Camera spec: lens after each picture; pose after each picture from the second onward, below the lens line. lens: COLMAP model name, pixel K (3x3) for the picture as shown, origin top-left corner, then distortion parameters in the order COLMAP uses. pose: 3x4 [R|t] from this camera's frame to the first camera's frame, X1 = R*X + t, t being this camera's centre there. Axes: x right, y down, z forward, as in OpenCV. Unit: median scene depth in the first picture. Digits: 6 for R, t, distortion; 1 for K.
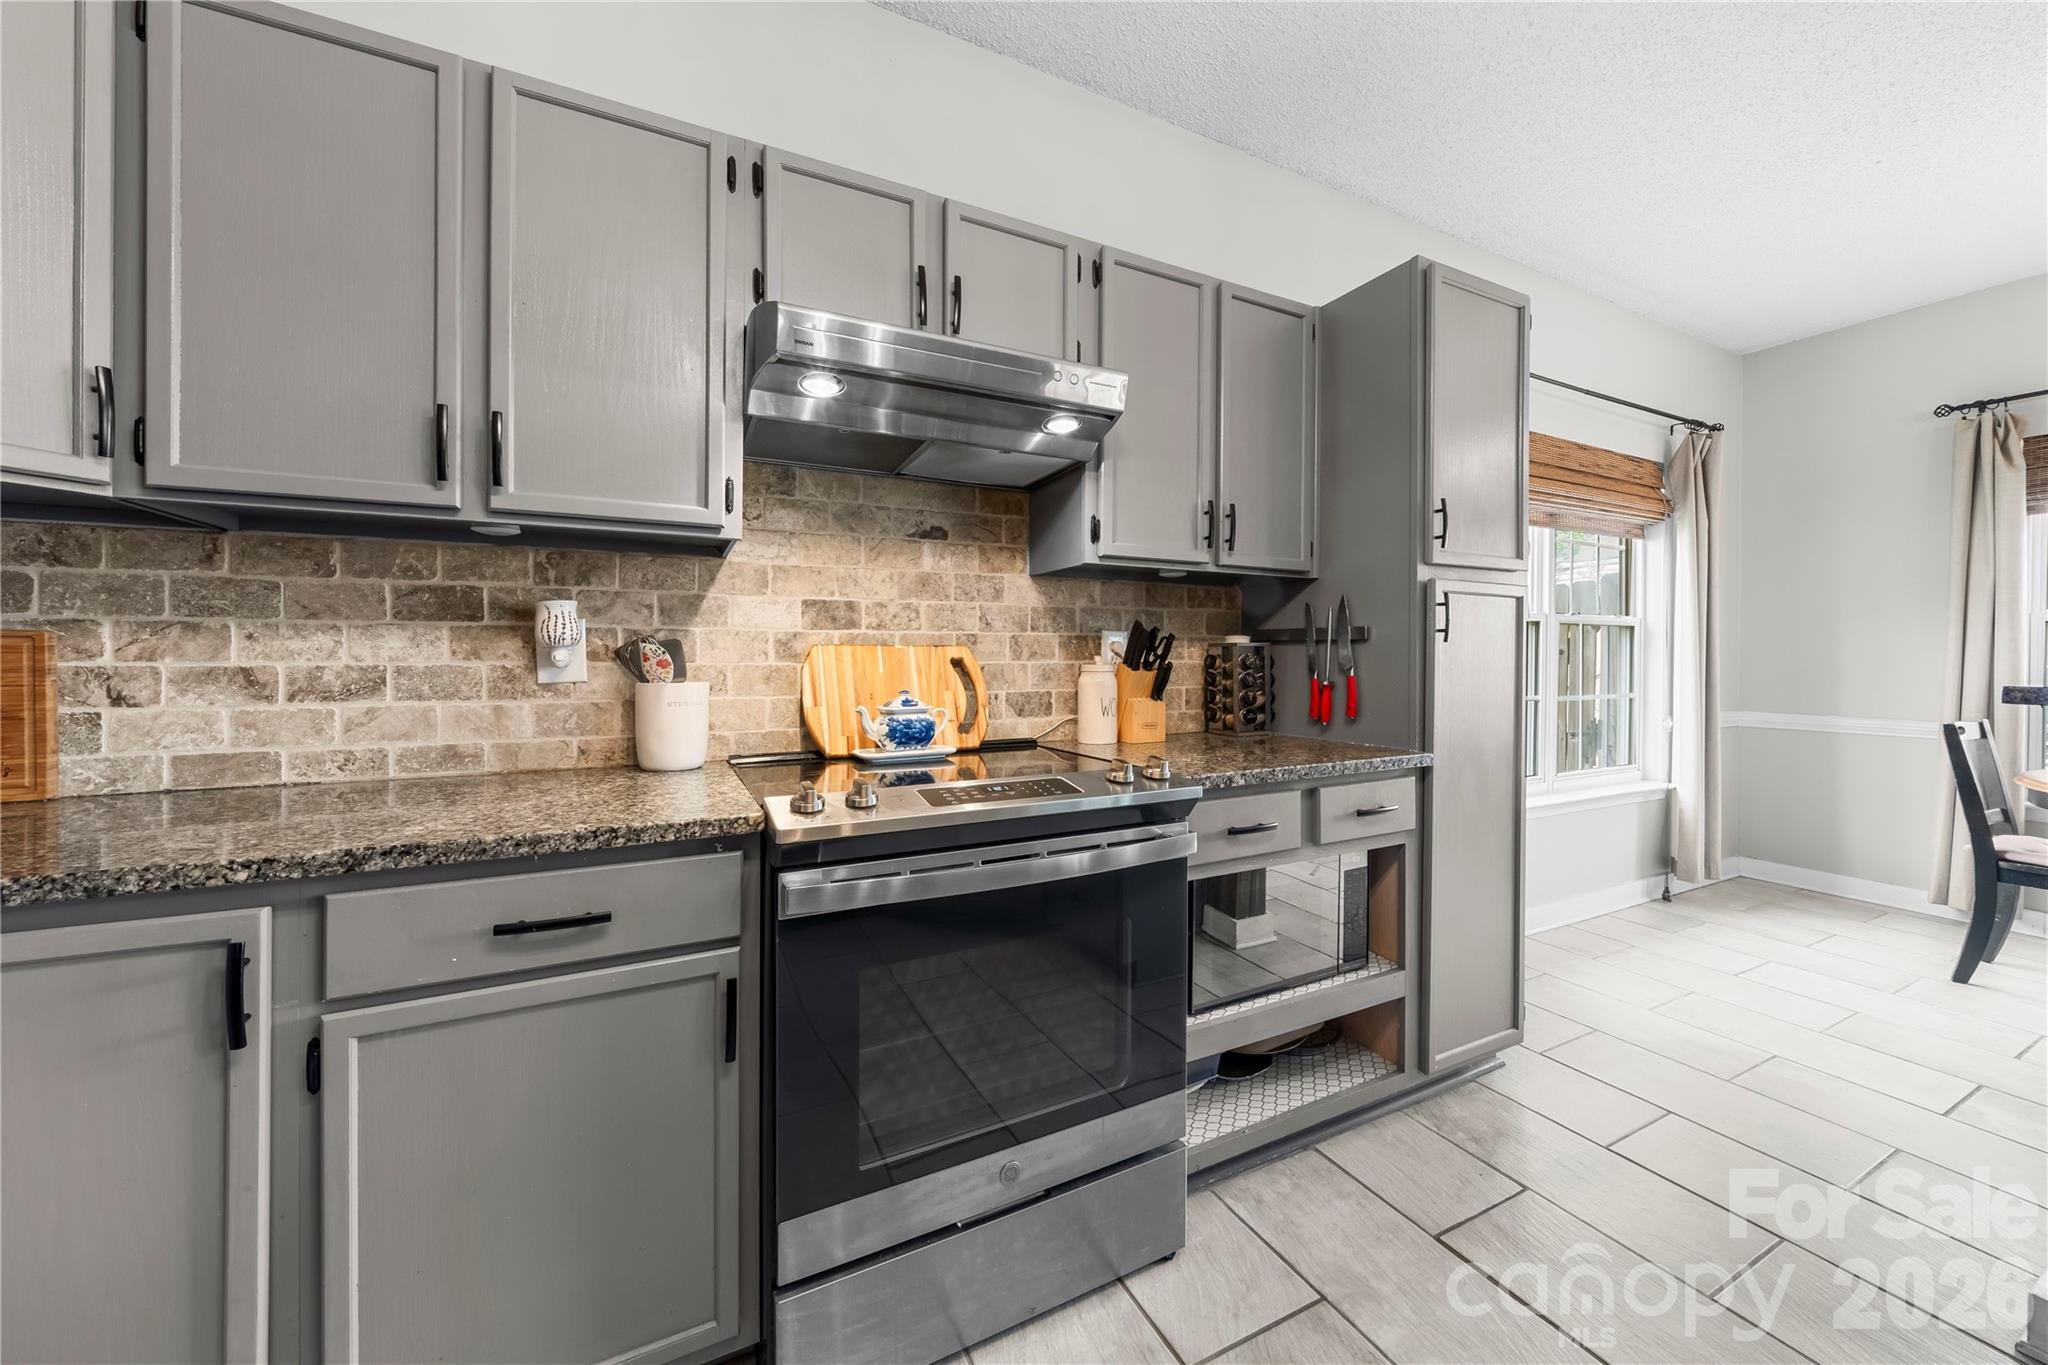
lens RADIAL K [[725.7, 0, 1004.0], [0, 725.7, 656.0], [0, 0, 1]] dist [-0.000834, -0.000130]
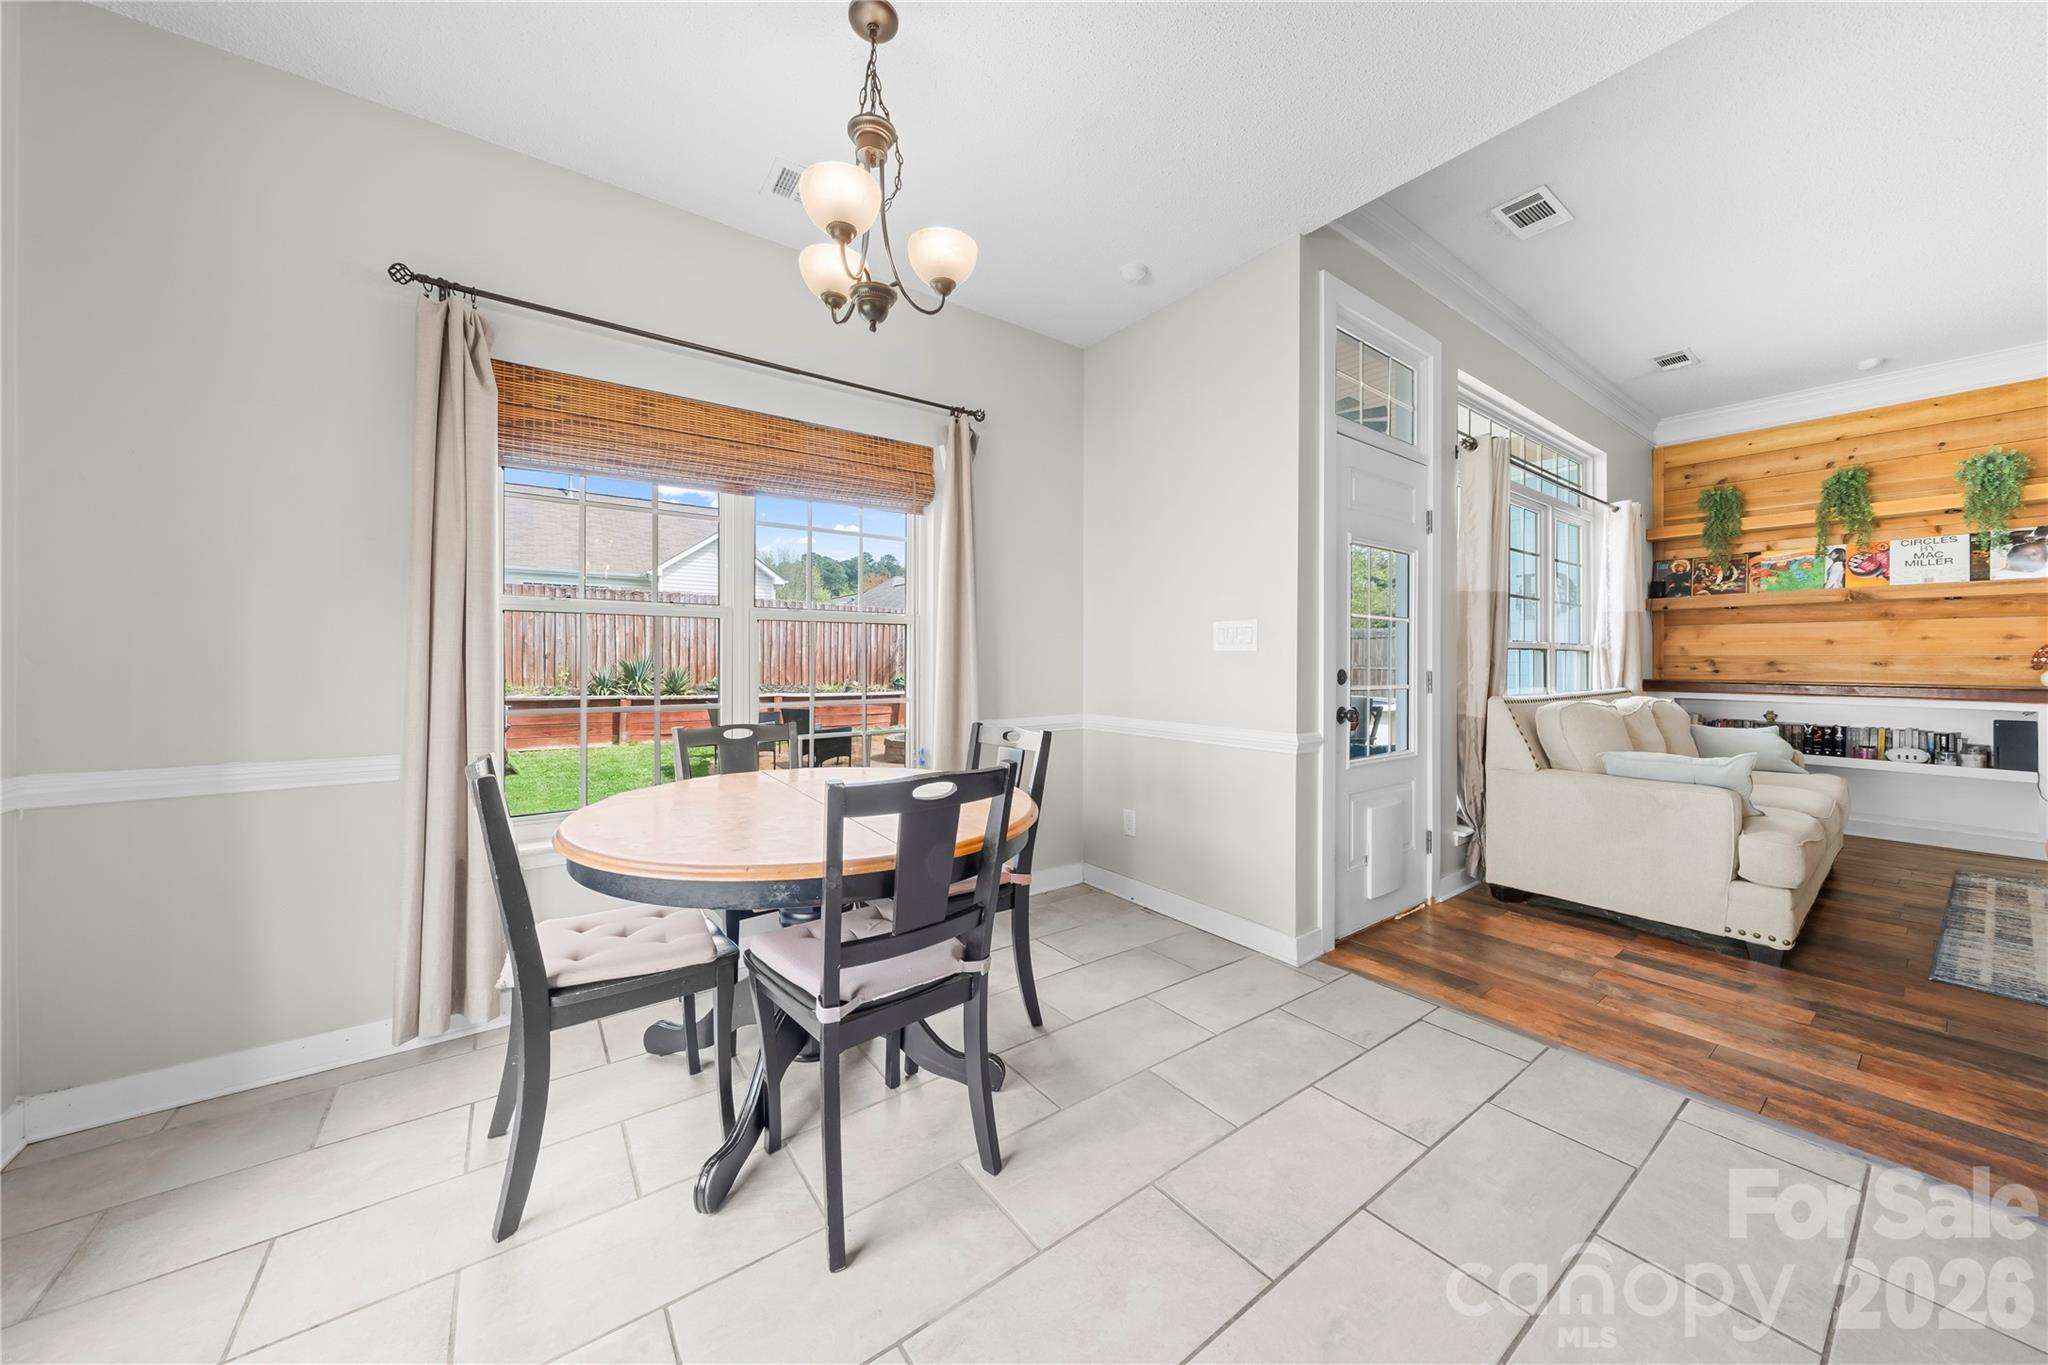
lens RADIAL K [[699.4, 0, 1021.0], [0, 699.4, 663.7], [0, 0, 1]] dist [-0.001265, -0.000172]
pose [[-0.174014, -0.007984, 0.984711, 0.750013], [0.002790, 0.999959, 0.008601, 0.007164], [-0.984739, 0.004244, -0.173984, 0.724221]]
